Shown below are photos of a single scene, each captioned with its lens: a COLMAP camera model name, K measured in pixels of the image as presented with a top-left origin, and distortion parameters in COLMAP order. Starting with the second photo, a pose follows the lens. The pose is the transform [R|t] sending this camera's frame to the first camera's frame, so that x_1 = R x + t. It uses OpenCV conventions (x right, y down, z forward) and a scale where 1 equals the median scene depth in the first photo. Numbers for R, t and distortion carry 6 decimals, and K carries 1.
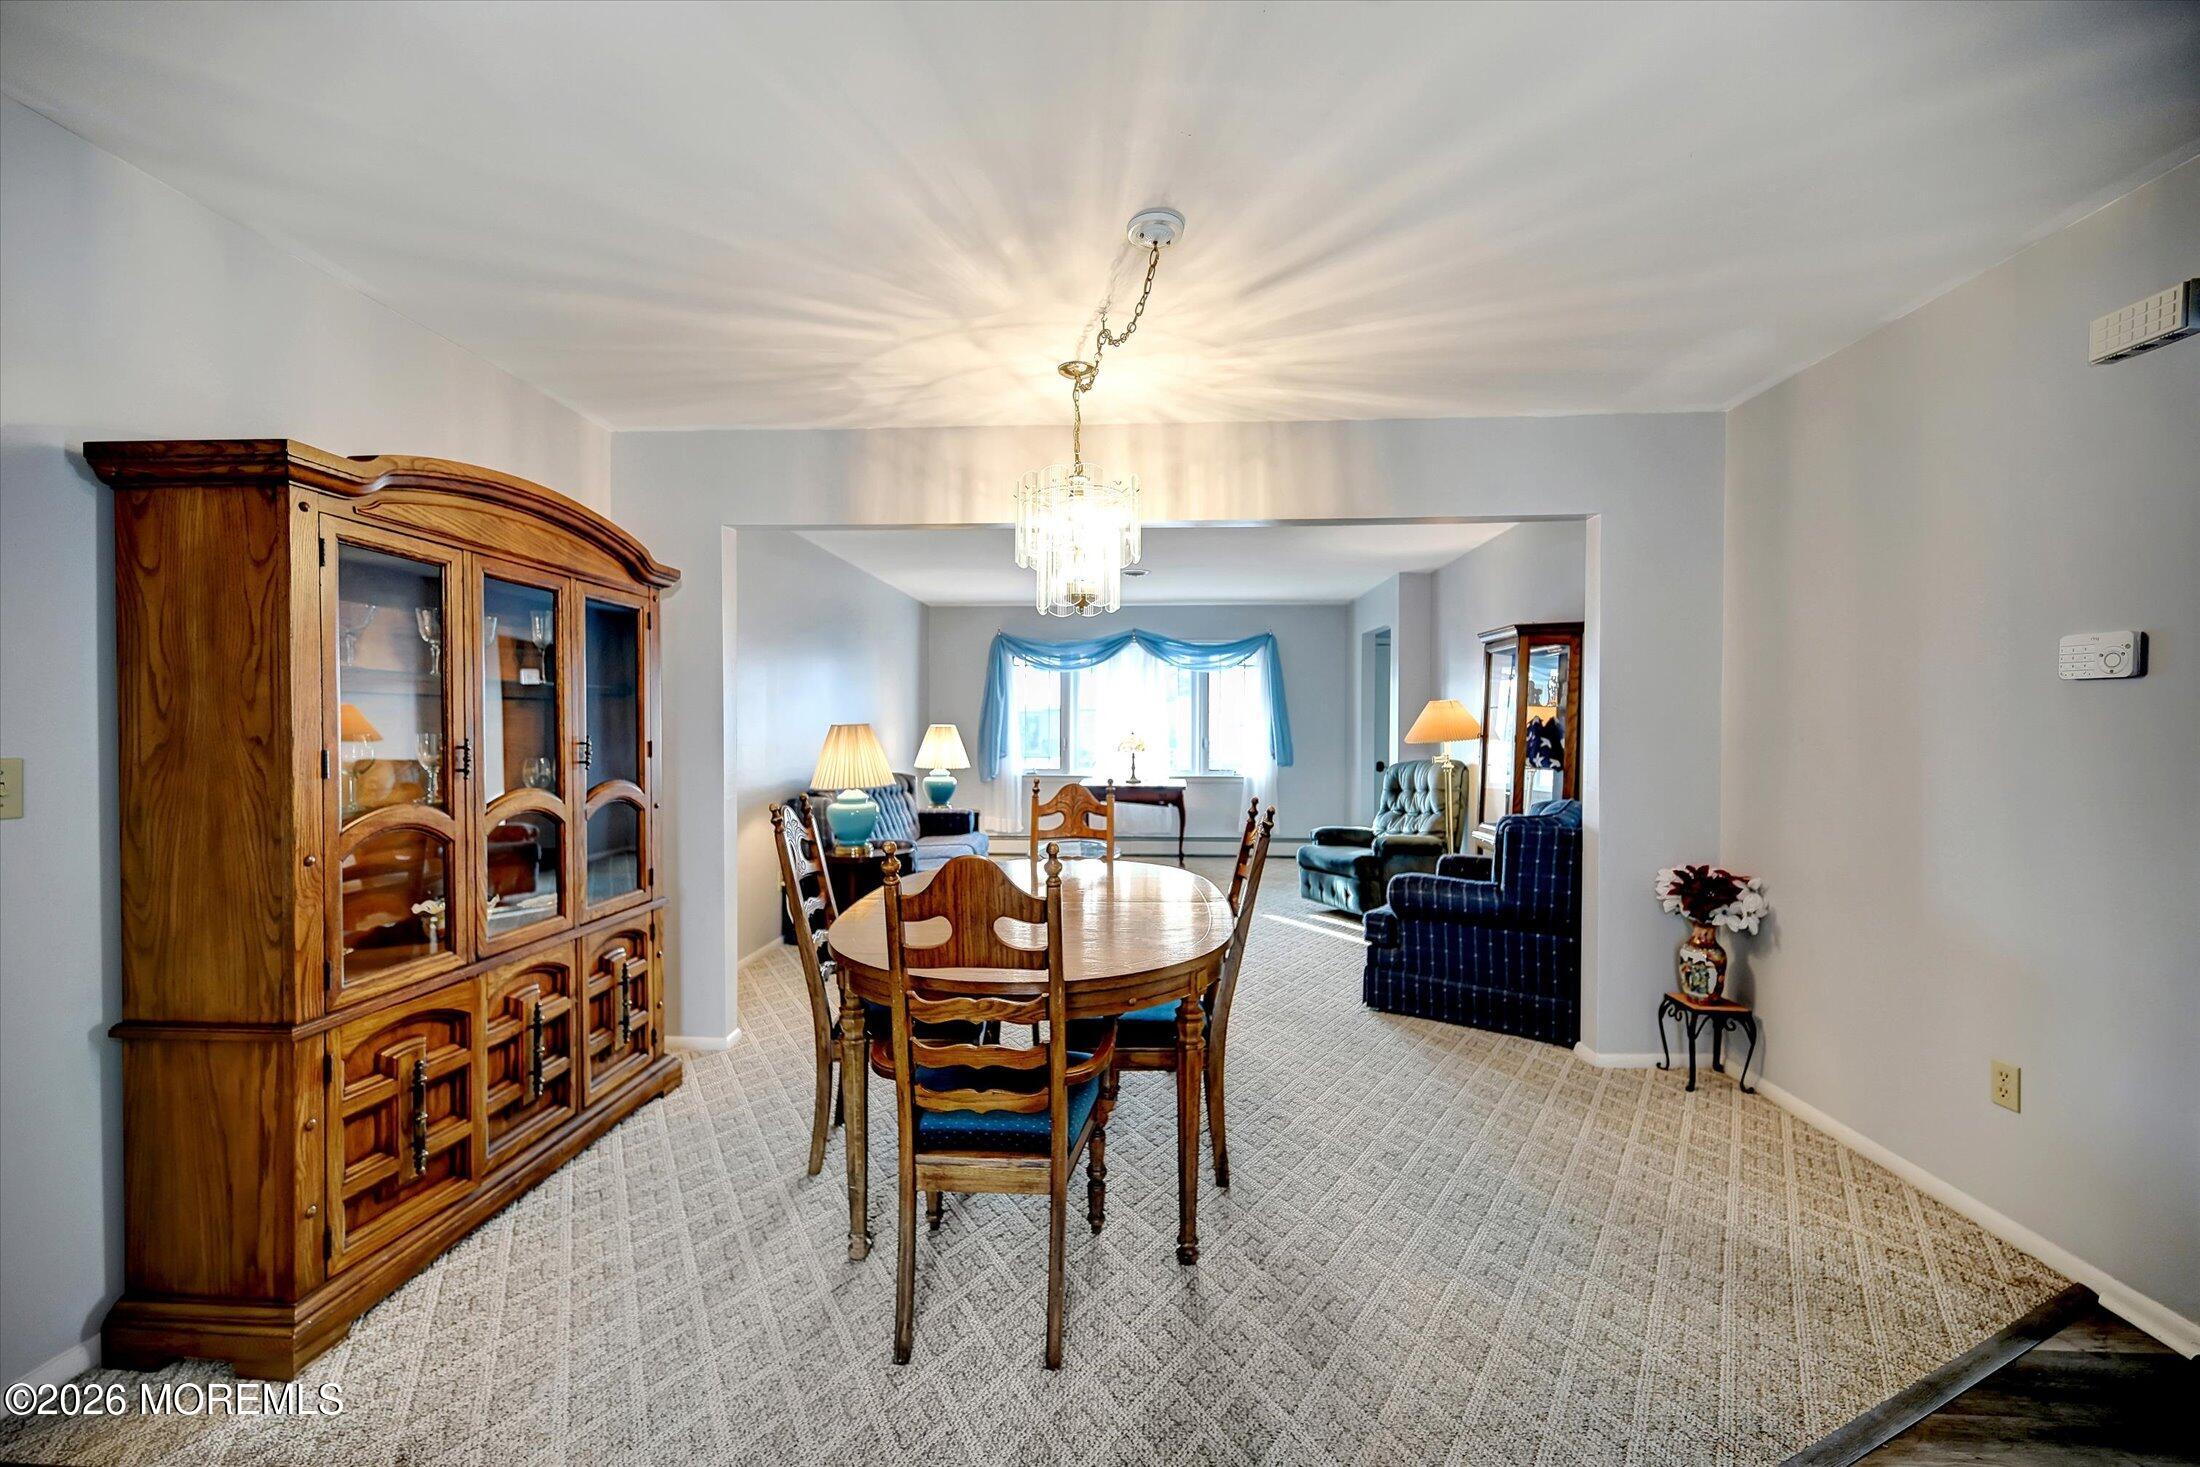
lens RADIAL K [[874.6, 0, 1108.7], [0, 874.6, 739.5], [0, 0, 1]] dist [-0.002082, 0.000660]
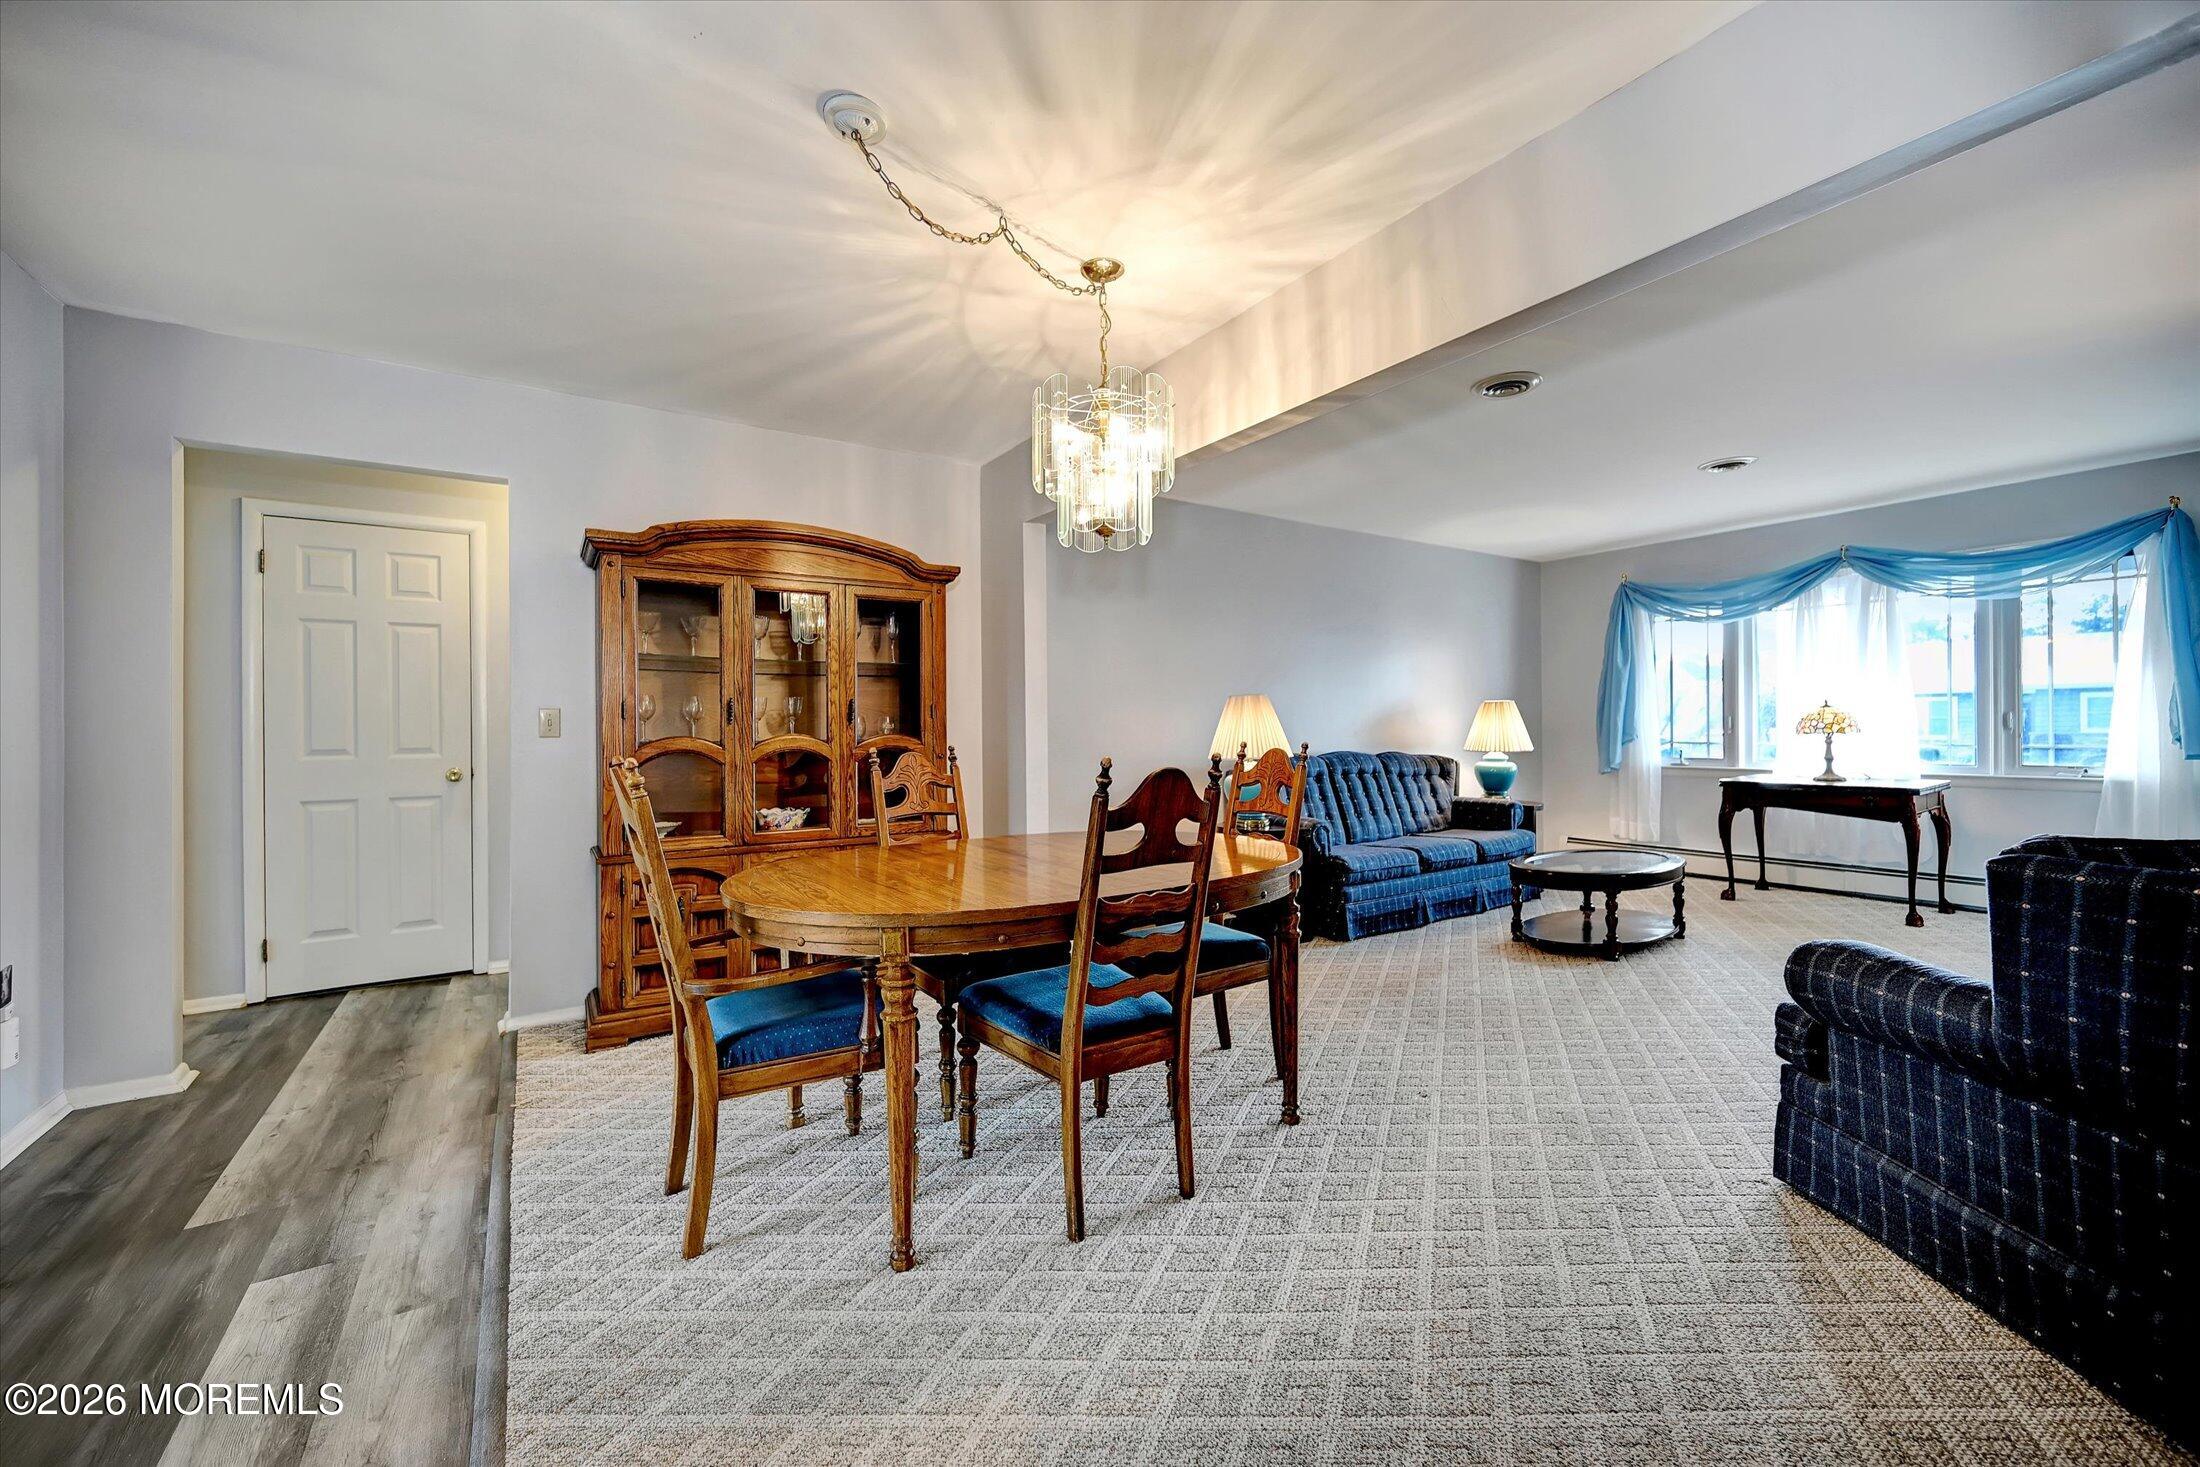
lens RADIAL K [[874.6, 0, 1103.6], [0, 874.6, 729.8], [0, 0, 1]] dist [-0.002082, 0.000660]
pose [[0.584405, -0.005635, -0.811443, 0.543054], [-0.002684, 0.999957, -0.008877, 0.041044], [0.811458, 0.007365, 0.584365, 0.387219]]
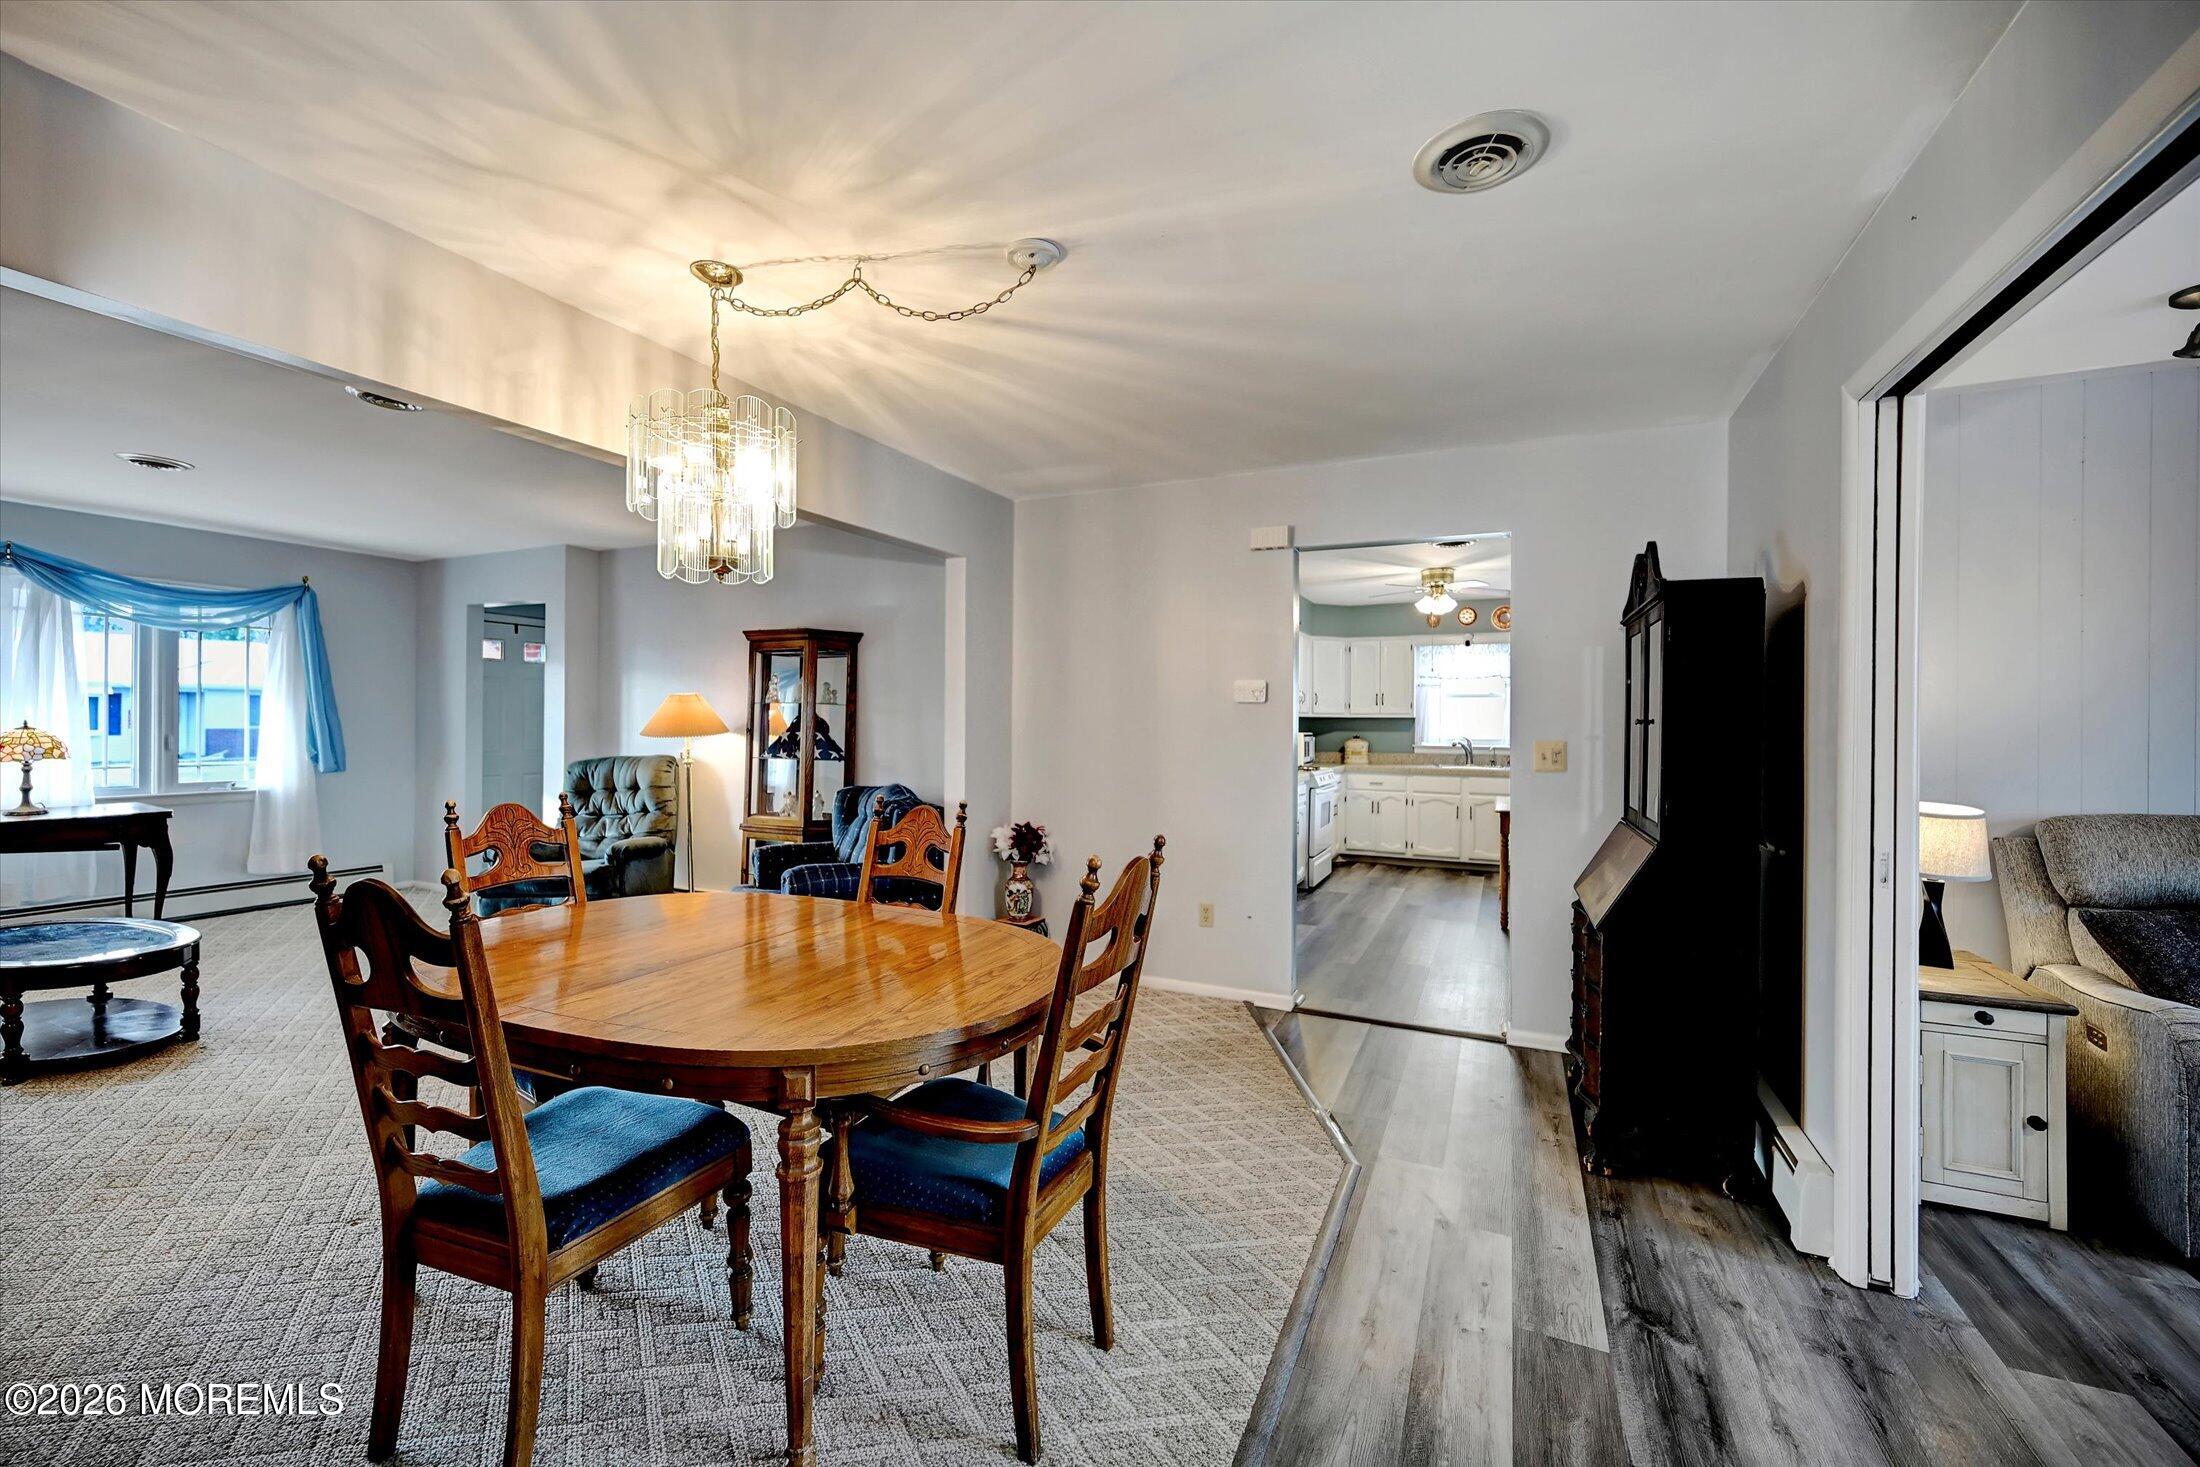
lens RADIAL K [[874.6, 0, 1096.9], [0, 874.6, 730.3], [0, 0, 1]] dist [-0.002082, 0.000660]
pose [[0.388518, -0.004387, 0.921431, -0.506118], [0.005708, 0.999981, 0.002354, -0.006341], [-0.921424, 0.004345, 0.388535, 0.298890]]
